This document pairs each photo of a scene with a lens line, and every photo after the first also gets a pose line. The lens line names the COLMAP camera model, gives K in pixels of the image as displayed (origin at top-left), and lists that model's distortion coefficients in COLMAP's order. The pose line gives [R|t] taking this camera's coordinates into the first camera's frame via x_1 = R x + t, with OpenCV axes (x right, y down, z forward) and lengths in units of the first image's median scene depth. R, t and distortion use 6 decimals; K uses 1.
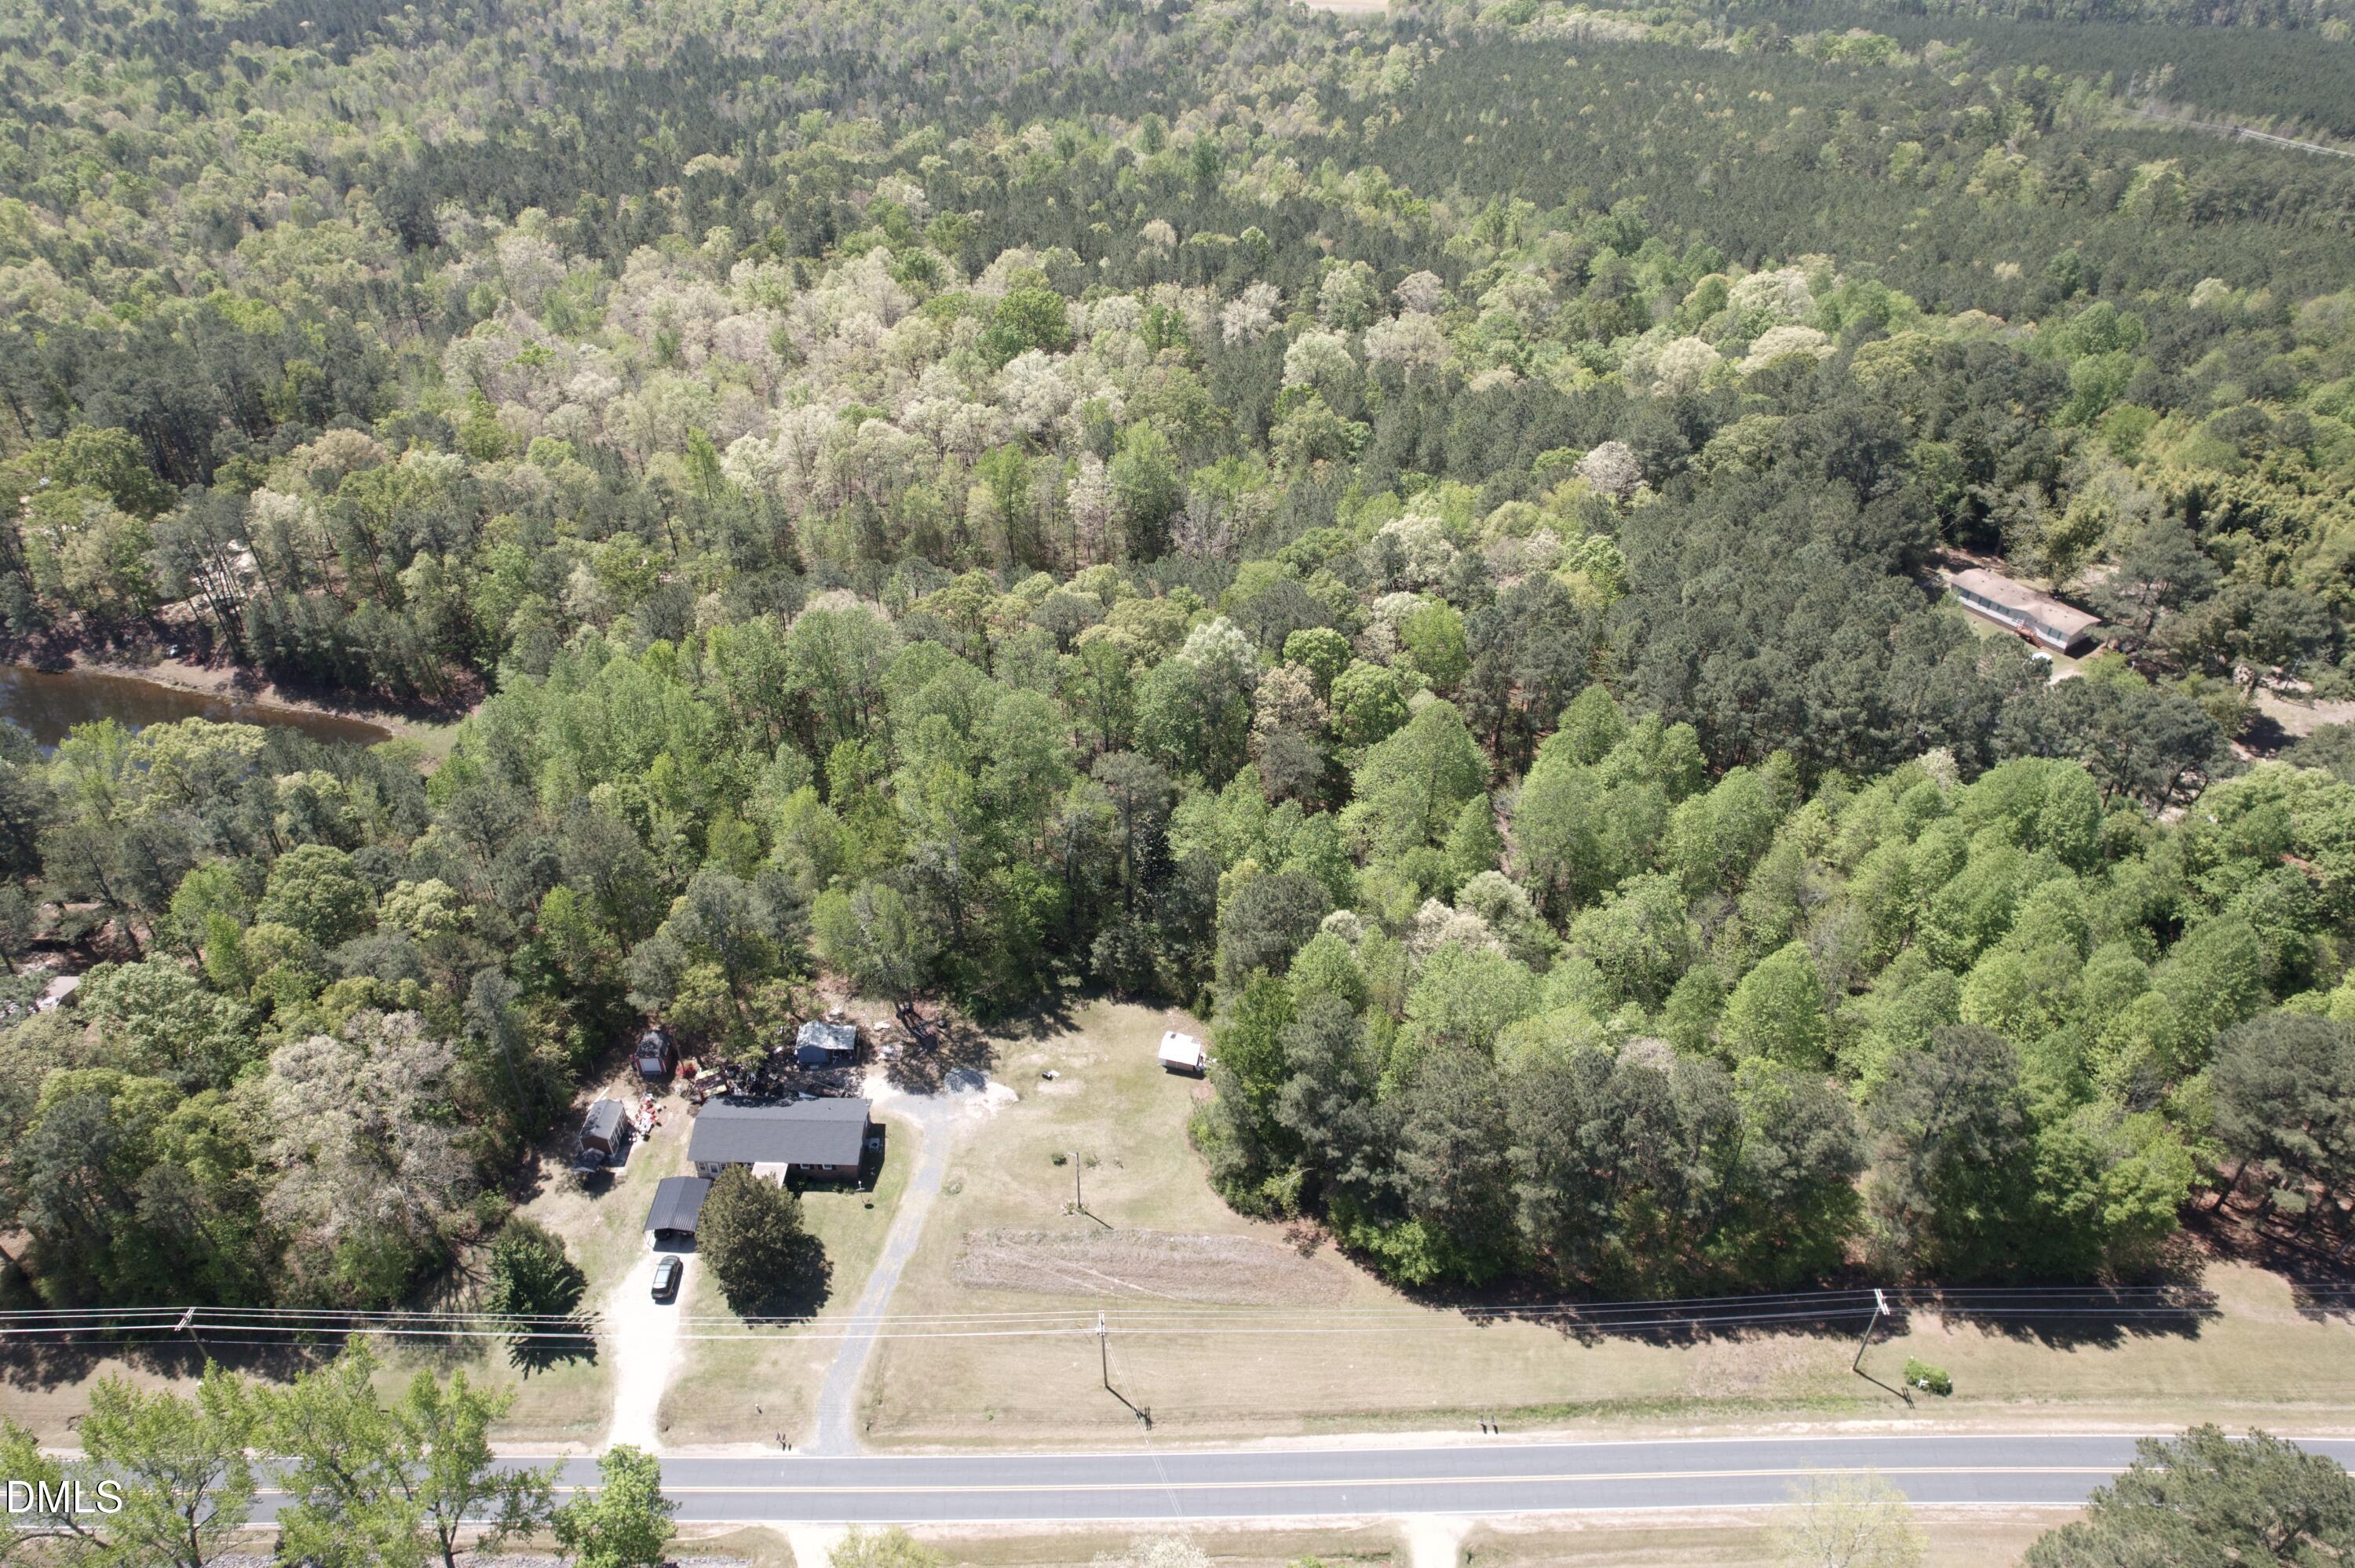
lens RADIAL K [[1512.7, 0, 1174.3], [0, 1512.7, 779.1], [0, 0, 1]] dist [-0.080981, 0.071929]
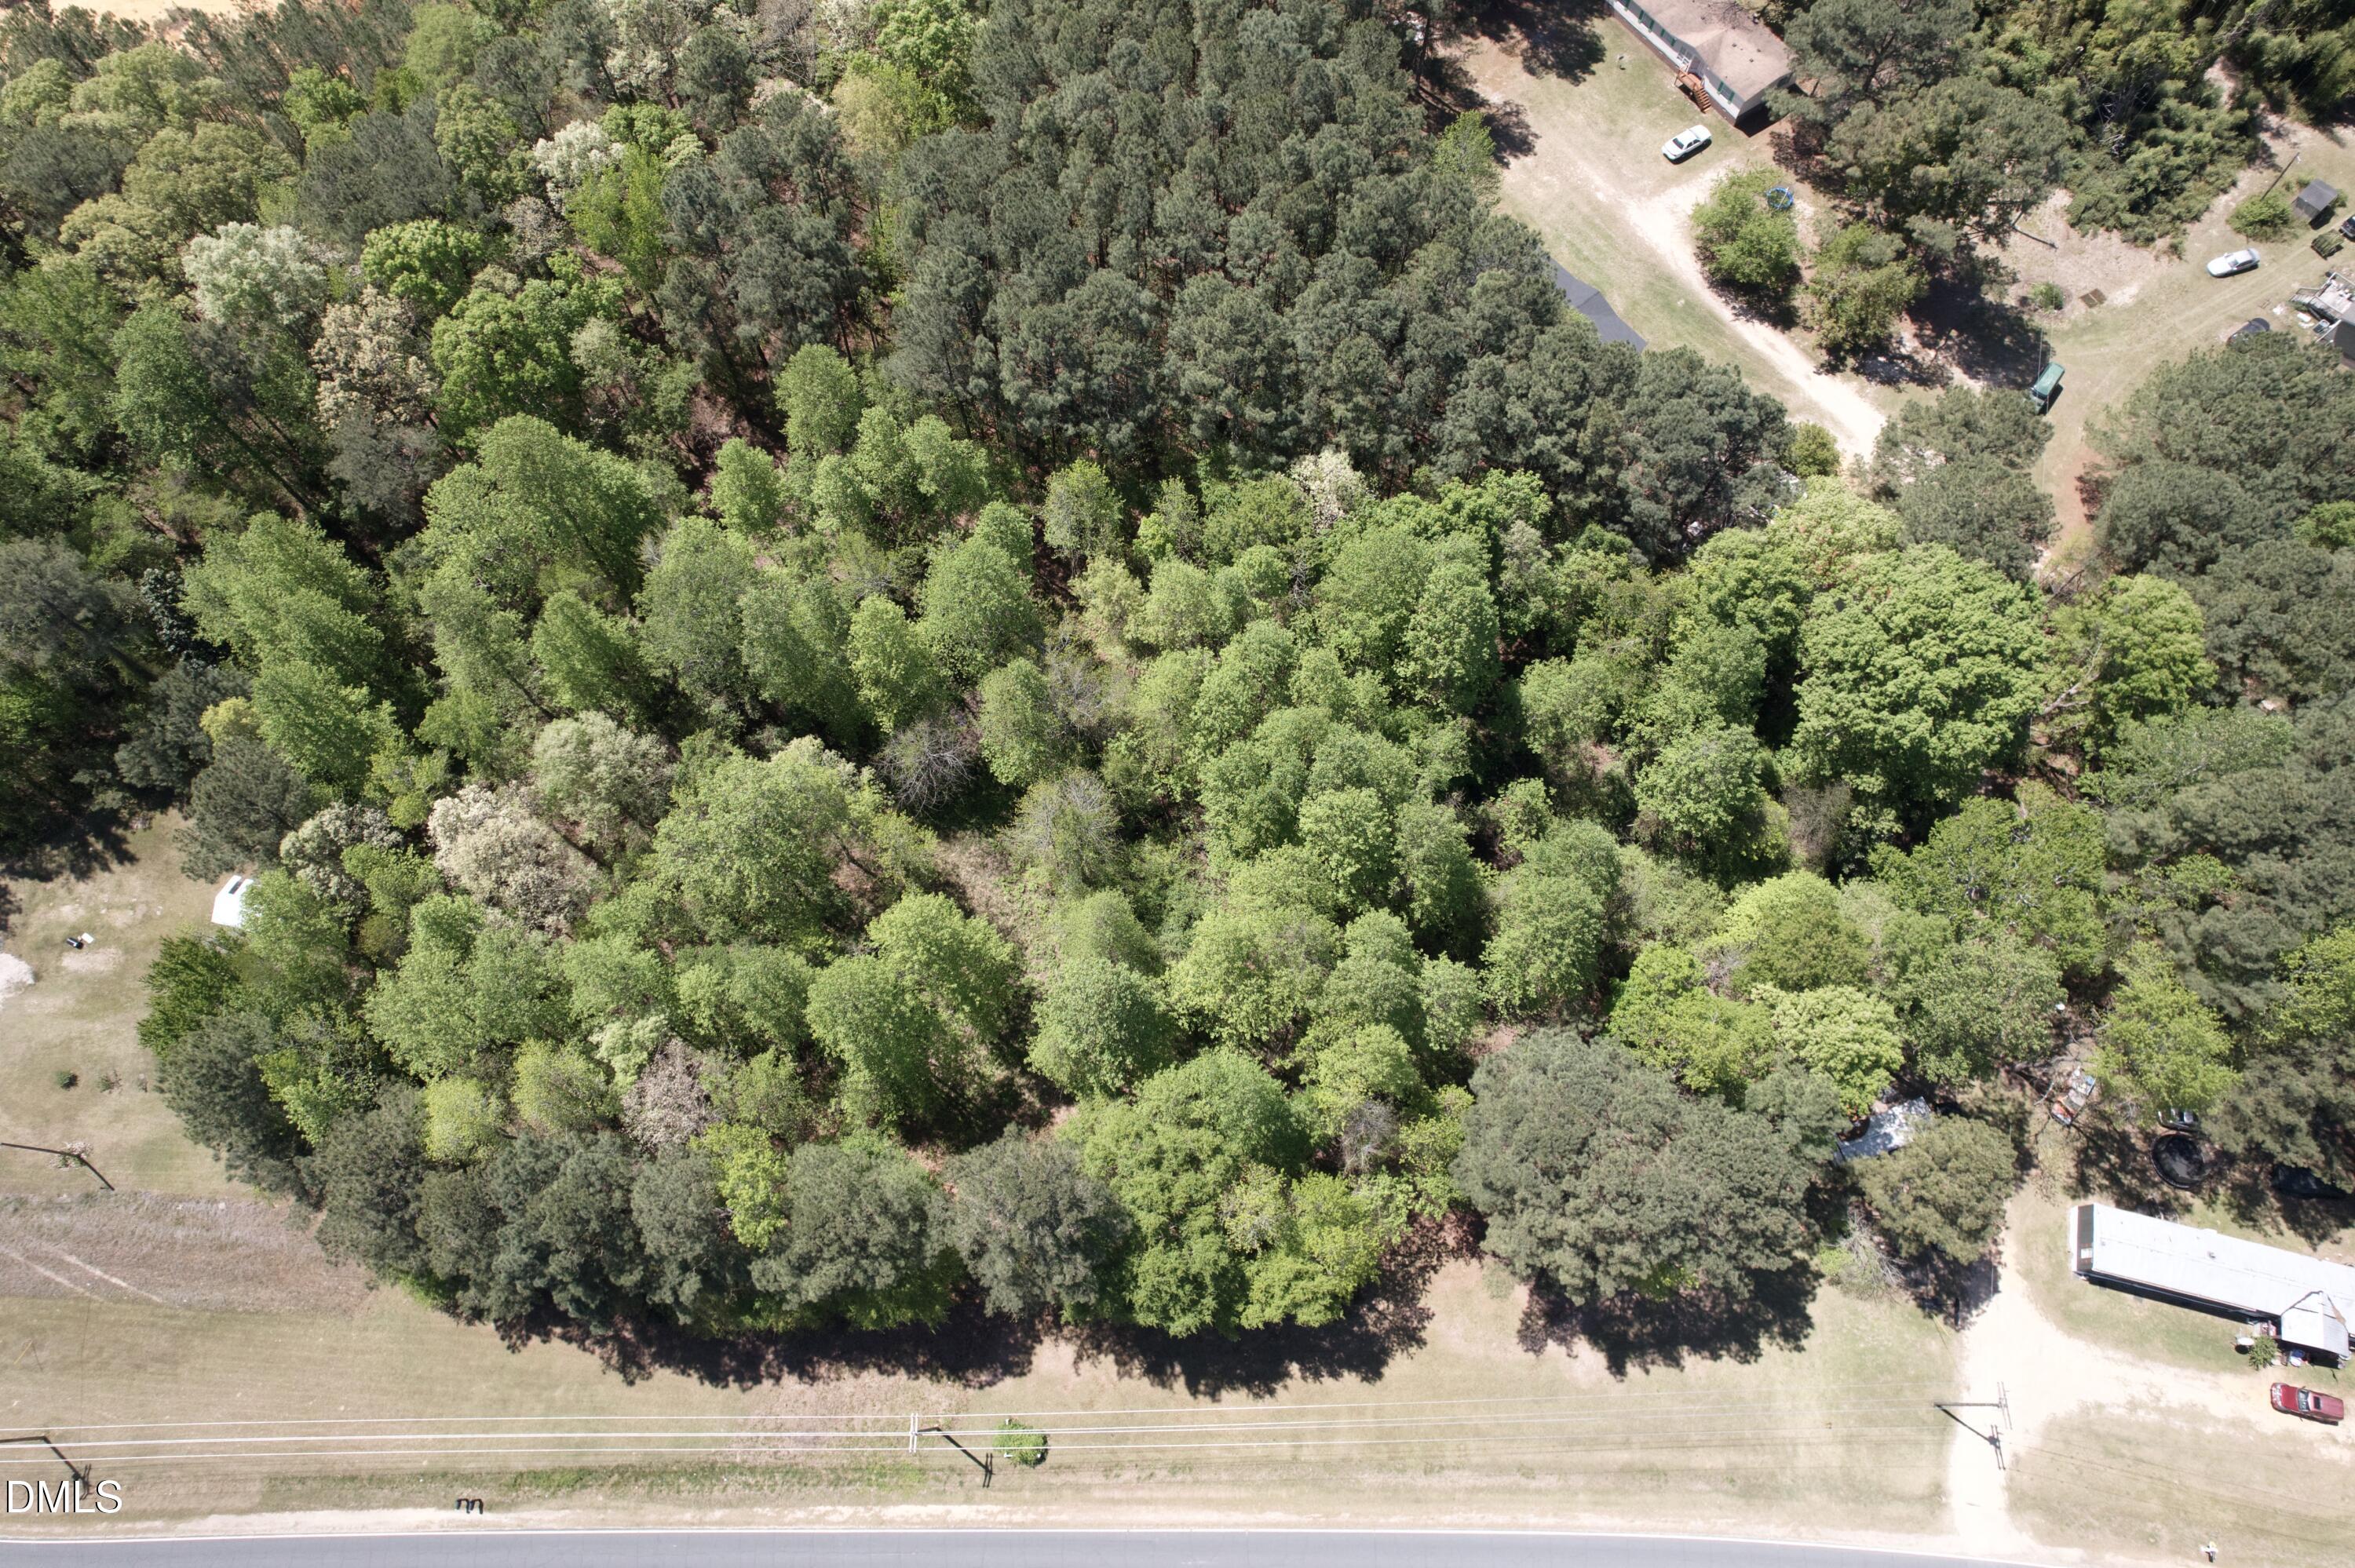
lens RADIAL K [[1512.7, 0, 1179.3], [0, 1512.7, 777.9], [0, 0, 1]] dist [-0.080981, 0.071929]
pose [[0.999856, -0.015355, 0.007209, 0.480696], [0.008906, 0.836871, 0.547327, -0.284893], [-0.014437, -0.547184, 0.836888, 0.411425]]
